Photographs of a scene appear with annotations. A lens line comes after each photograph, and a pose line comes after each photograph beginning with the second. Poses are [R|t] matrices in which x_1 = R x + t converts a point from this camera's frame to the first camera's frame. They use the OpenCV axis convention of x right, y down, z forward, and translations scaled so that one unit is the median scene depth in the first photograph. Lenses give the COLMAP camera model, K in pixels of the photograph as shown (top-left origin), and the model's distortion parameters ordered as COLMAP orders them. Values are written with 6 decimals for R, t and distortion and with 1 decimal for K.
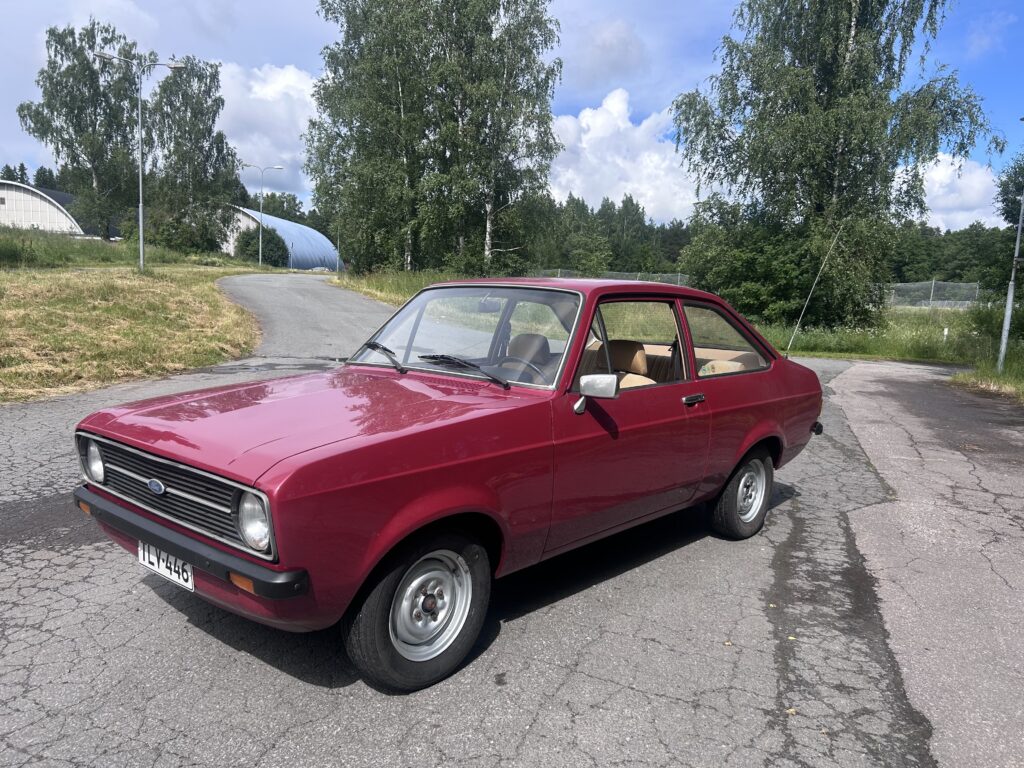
lens RADIAL K [[775.1, 0, 520.1], [0, 775.1, 385.9], [0, 0, 1]] dist [0.036969, -0.039339]
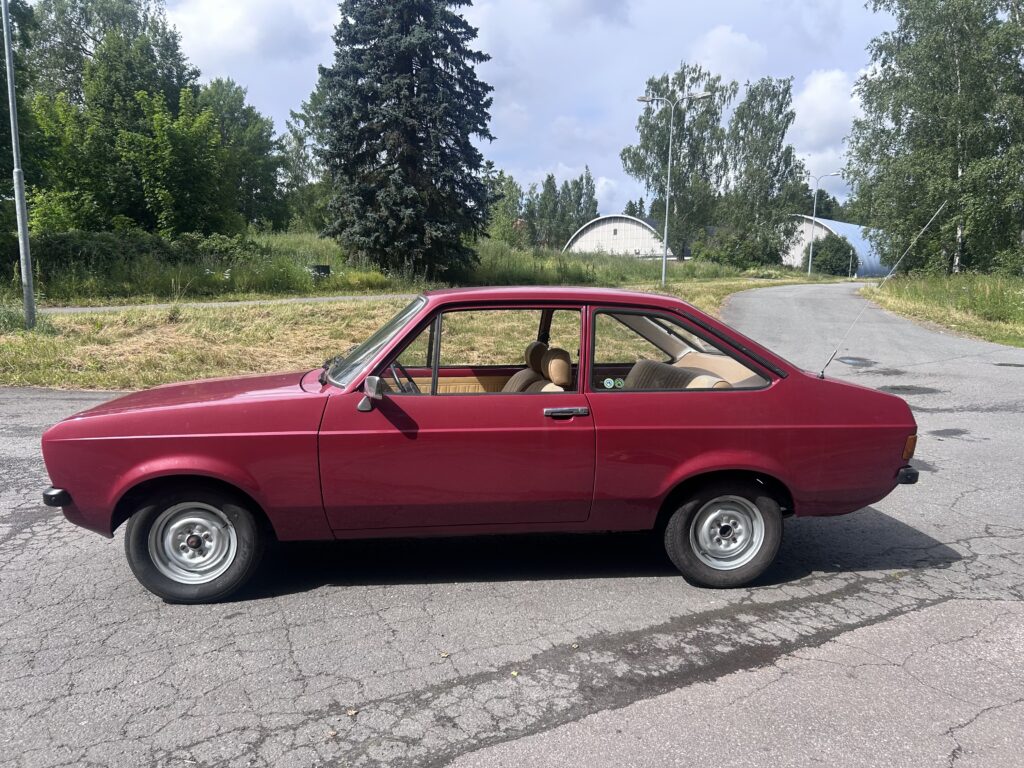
lens RADIAL K [[775.1, 0, 509.2], [0, 775.1, 387.7], [0, 0, 1]] dist [0.036969, -0.039339]
pose [[0.742318, 0.053283, -0.667926, 0.621900], [-0.061298, 0.998053, 0.011493, -0.014825], [0.667238, 0.032411, 0.744139, 0.200003]]
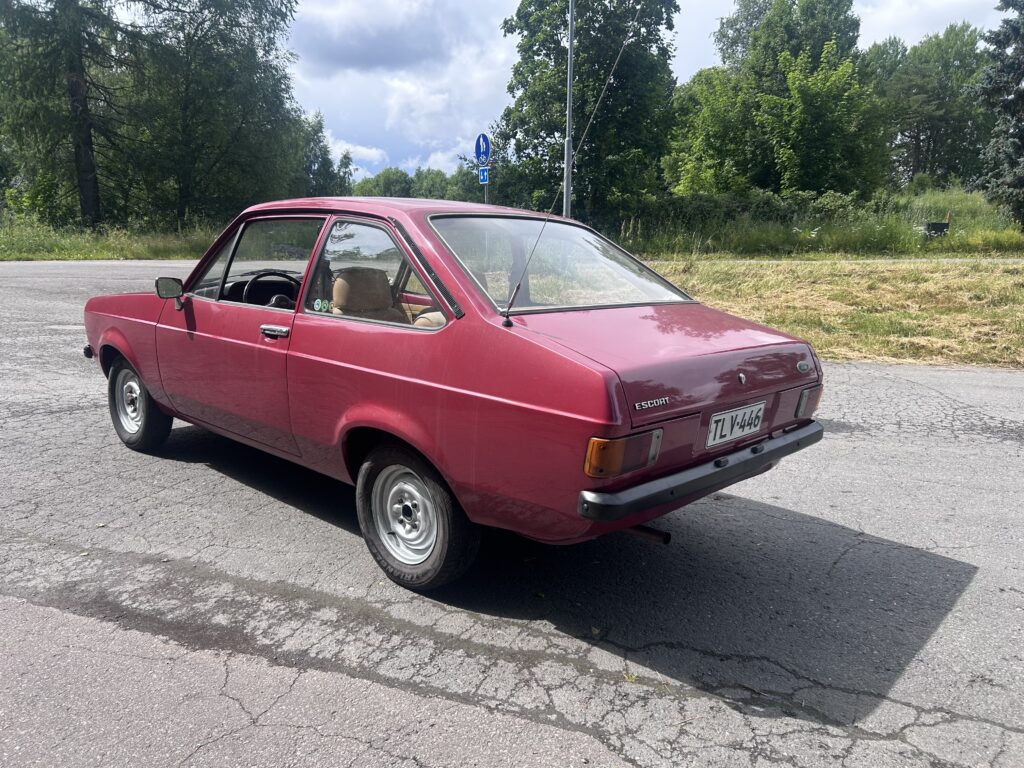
lens RADIAL K [[775.1, 0, 514.8], [0, 775.1, 385.2], [0, 0, 1]] dist [0.036969, -0.039339]
pose [[-0.028308, 0.142729, -0.989357, 0.839009], [-0.150649, 0.977840, 0.145378, -0.069262], [0.988182, 0.153161, -0.006178, 0.995269]]
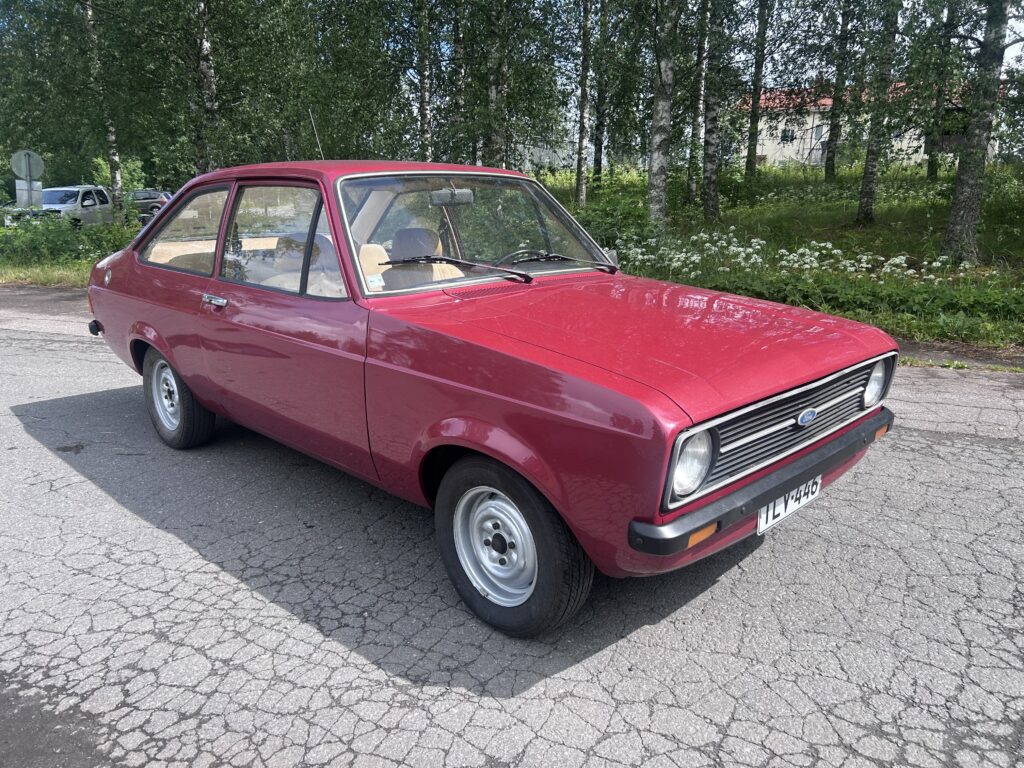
lens RADIAL K [[775.1, 0, 507.0], [0, 775.1, 391.3], [0, 0, 1]] dist [0.036969, -0.039339]
pose [[0.081487, -0.294066, 0.952305, -0.704609], [0.109610, 0.952331, 0.284695, -0.104411], [-0.990629, 0.081183, 0.109835, 0.654426]]
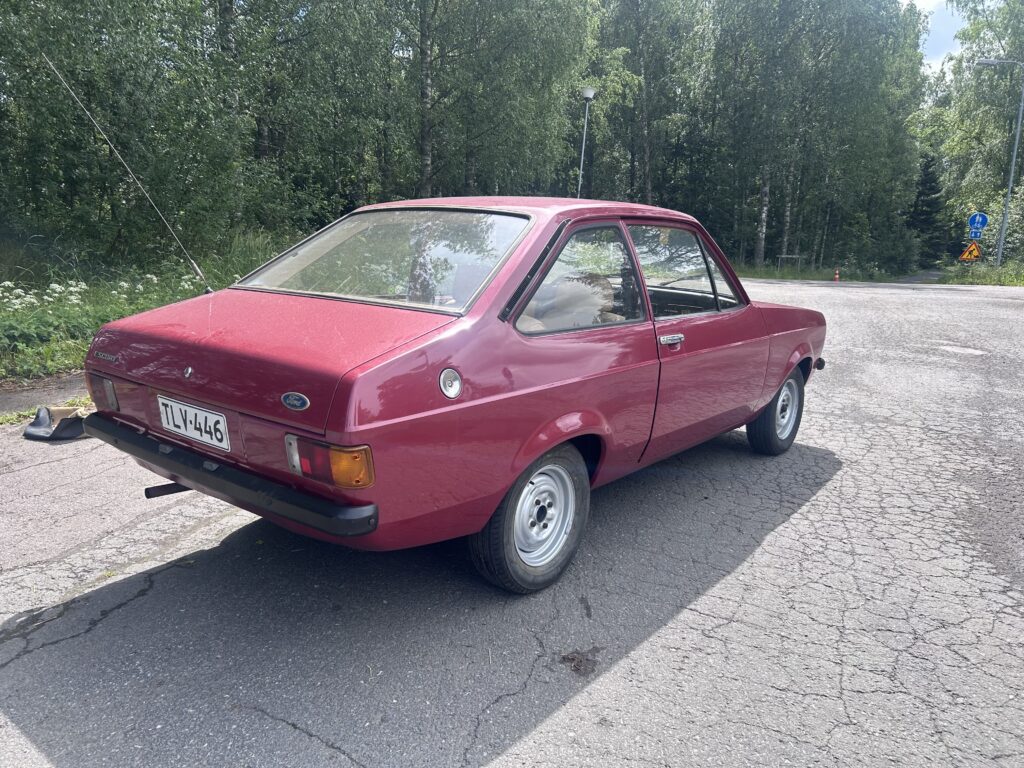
lens RADIAL K [[775.1, 0, 510.7], [0, 775.1, 381.7], [0, 0, 1]] dist [0.036969, -0.039339]
pose [[-0.997267, -0.059398, -0.043932, 0.109895], [-0.069833, 0.951980, 0.298089, -0.175404], [0.024116, 0.300342, -0.953527, 1.629688]]
